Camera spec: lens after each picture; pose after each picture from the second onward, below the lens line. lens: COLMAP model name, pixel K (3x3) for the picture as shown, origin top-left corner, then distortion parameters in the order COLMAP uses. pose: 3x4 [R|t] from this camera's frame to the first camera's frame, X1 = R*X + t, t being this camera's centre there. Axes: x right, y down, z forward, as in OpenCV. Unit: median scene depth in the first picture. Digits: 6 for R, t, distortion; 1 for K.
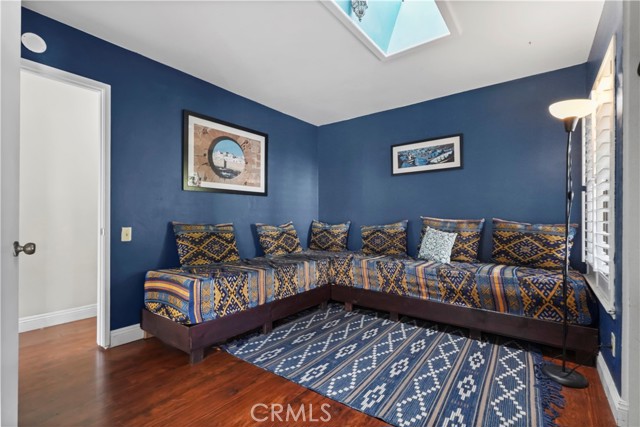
lens RADIAL K [[292.4, 0, 322.5], [0, 292.4, 216.2], [0, 0, 1]] dist [-0.006585, 0.001000]
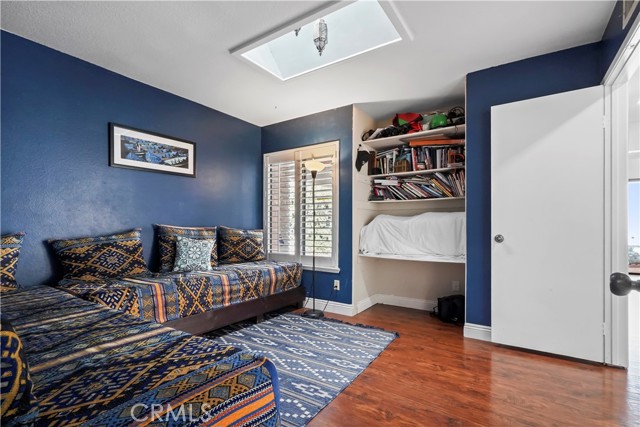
lens RADIAL K [[292.4, 0, 331.1], [0, 292.4, 227.2], [0, 0, 1]] dist [-0.006585, 0.001000]
pose [[-0.062373, -0.002976, 0.998048, -0.646412], [-0.003755, 0.999989, 0.002748, 0.007466], [-0.998046, -0.003576, -0.062384, 0.669149]]
